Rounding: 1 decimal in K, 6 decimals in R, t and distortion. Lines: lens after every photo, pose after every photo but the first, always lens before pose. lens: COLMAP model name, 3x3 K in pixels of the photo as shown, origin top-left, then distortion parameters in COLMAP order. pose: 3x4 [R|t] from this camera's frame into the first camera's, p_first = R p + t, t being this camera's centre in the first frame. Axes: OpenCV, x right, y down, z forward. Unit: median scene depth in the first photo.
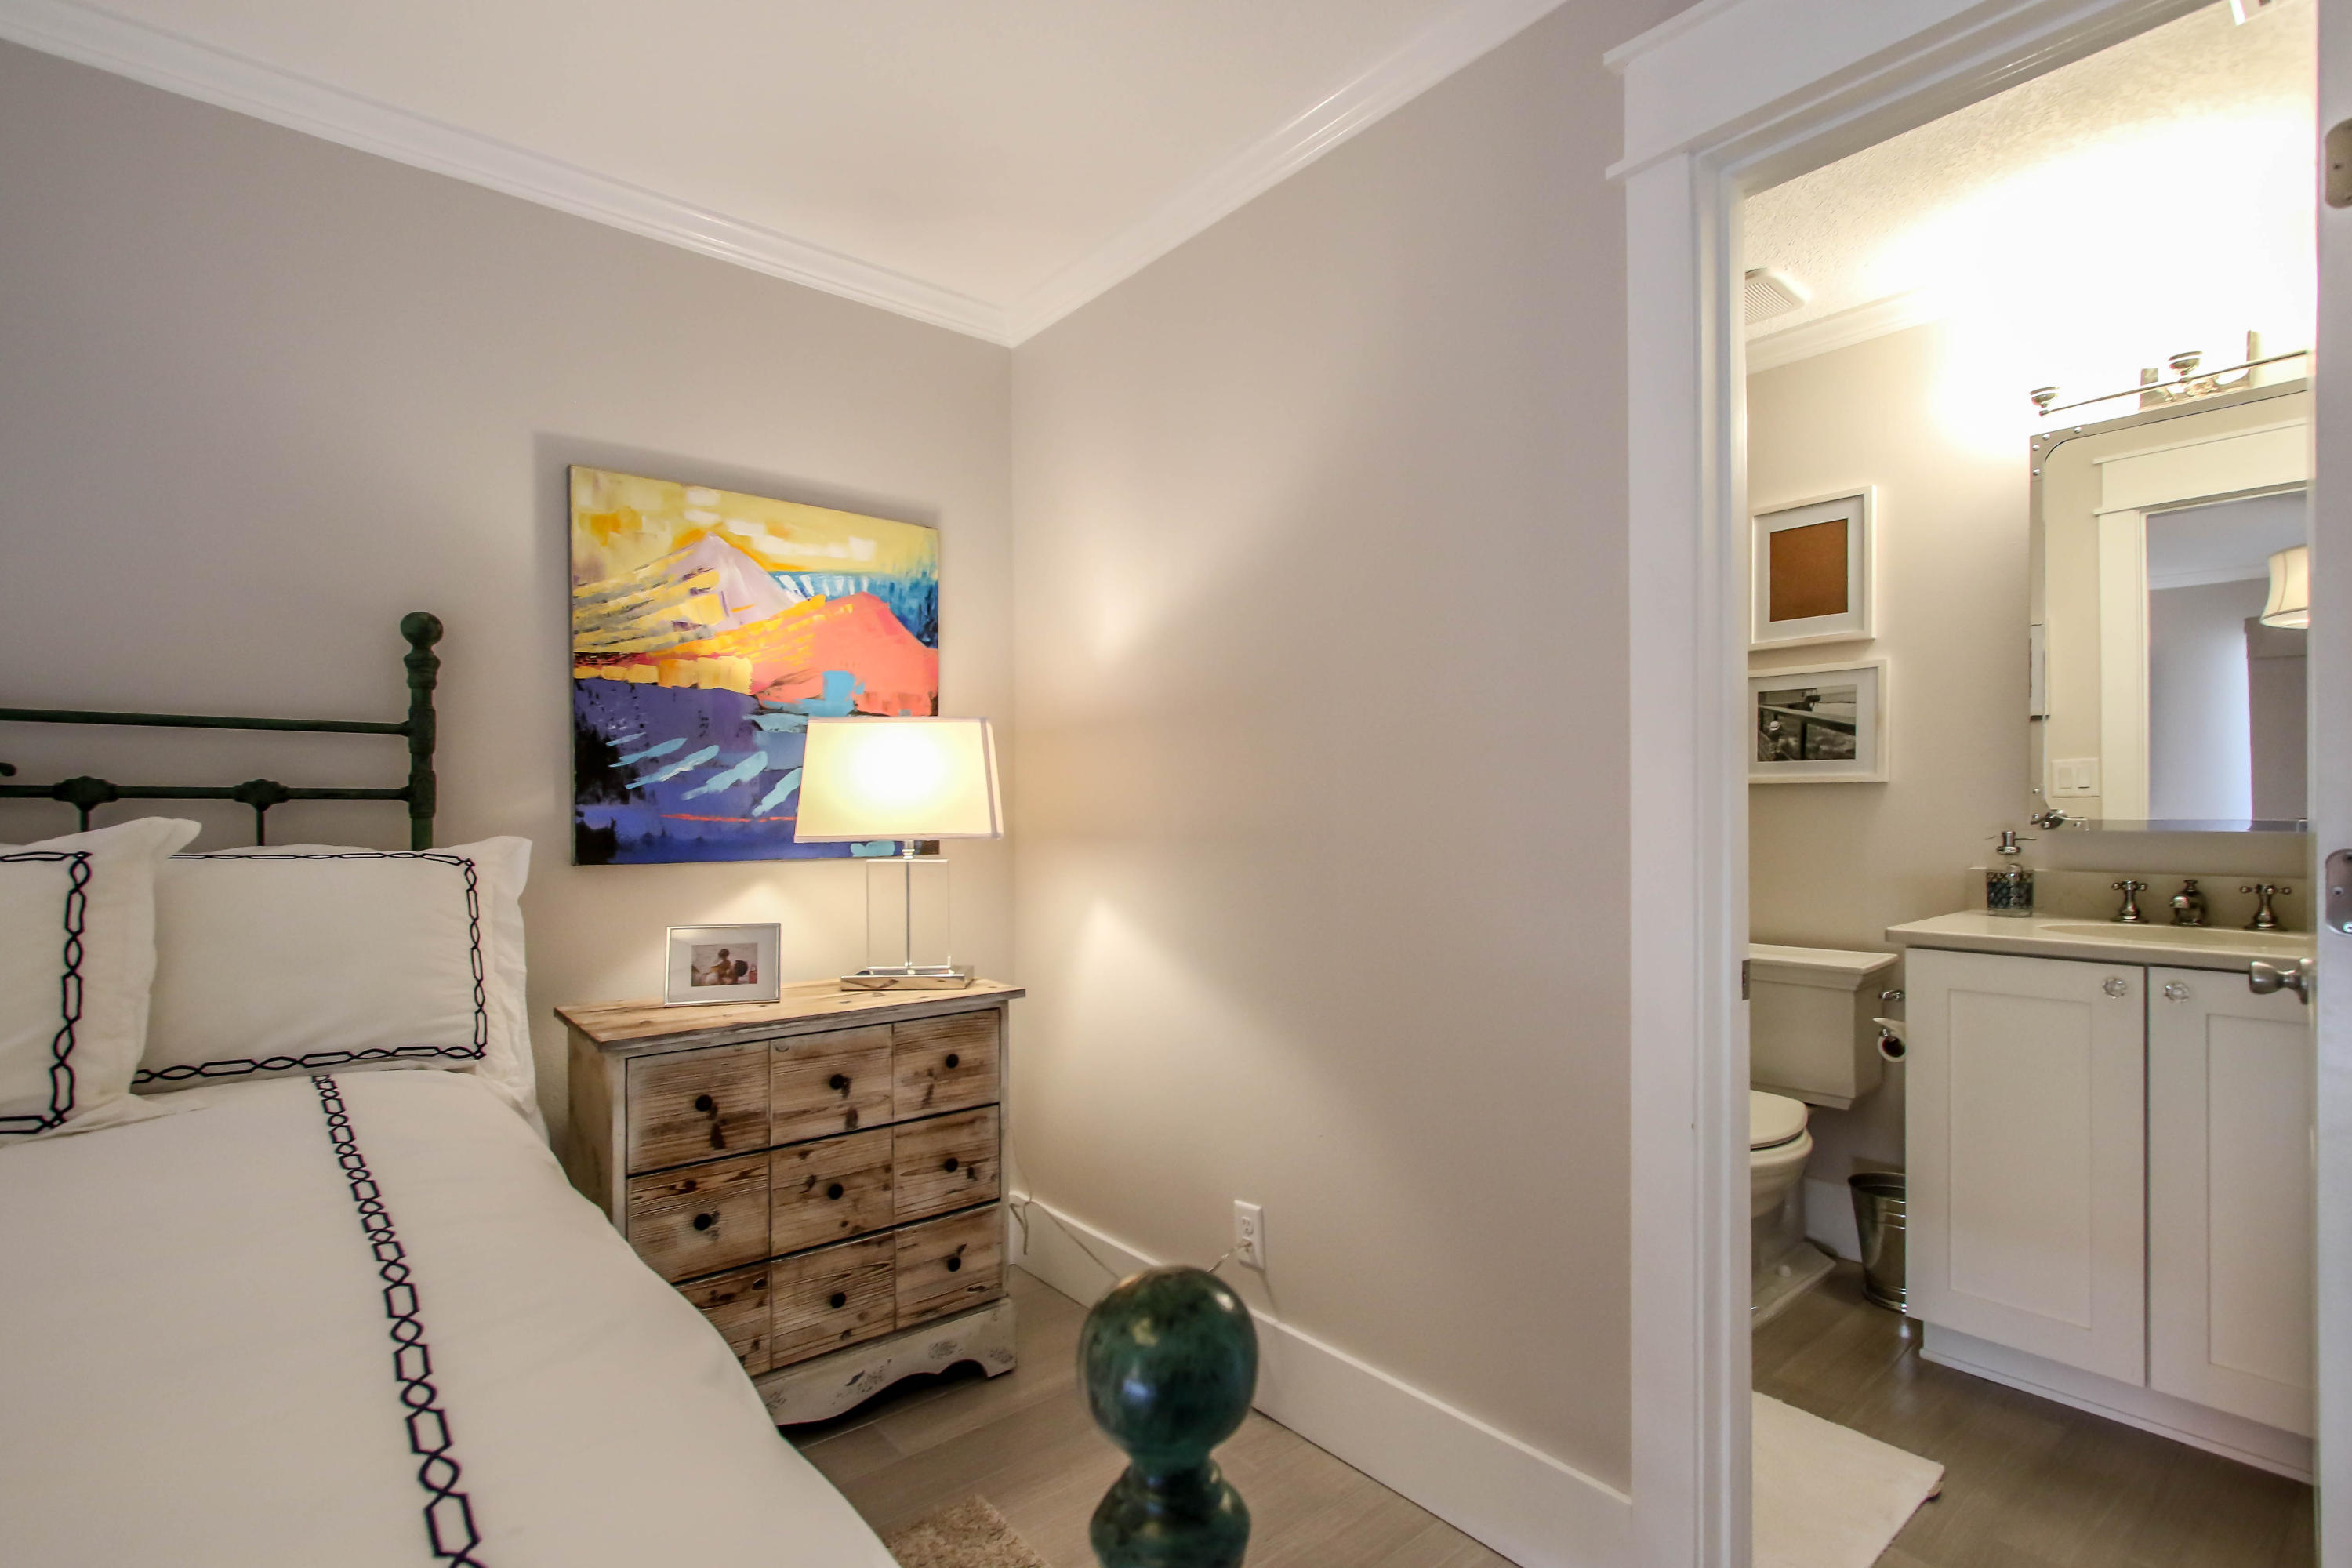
lens RADIAL K [[1075.5, 0, 1174.8], [0, 1075.5, 789.3], [0, 0, 1]] dist [-0.019043, 0.002840]
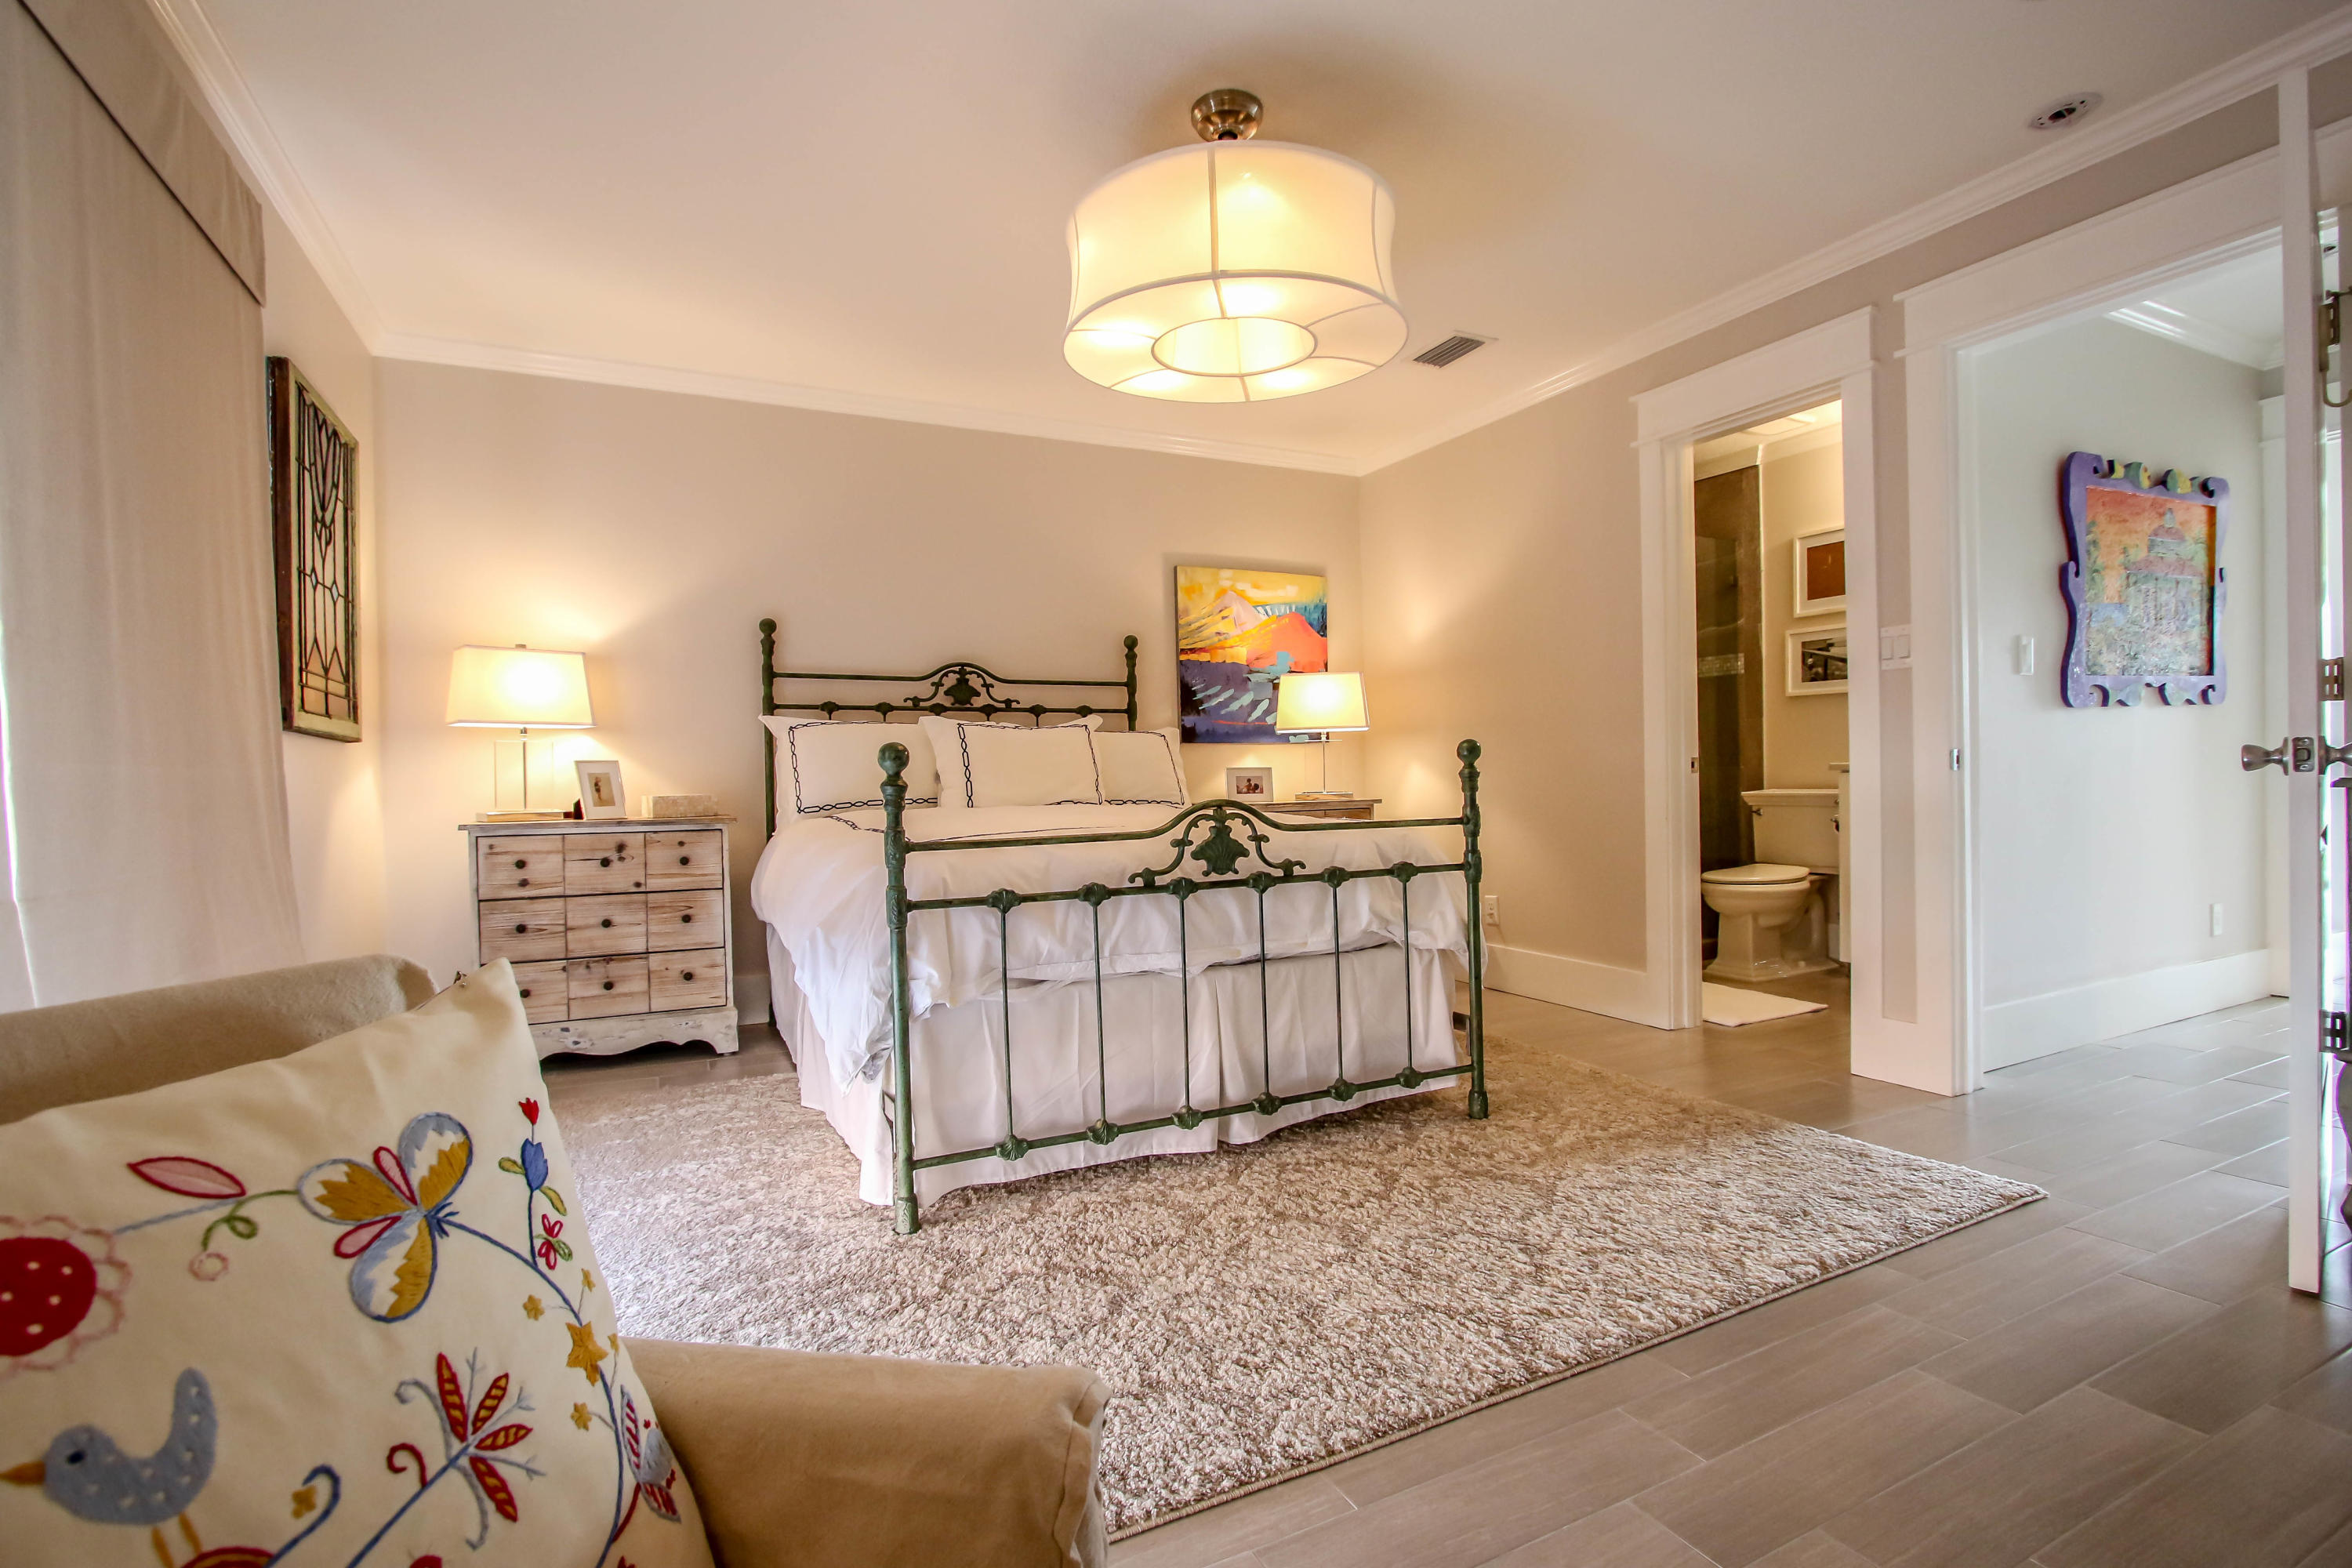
lens RADIAL K [[1075.5, 0, 1174.8], [0, 1075.5, 789.3], [0, 0, 1]] dist [-0.019043, 0.002840]
pose [[0.973668, -0.010731, -0.227716, -0.052687], [0.019358, 0.999176, 0.035682, 0.082323], [0.227146, -0.039151, 0.973074, -1.150103]]
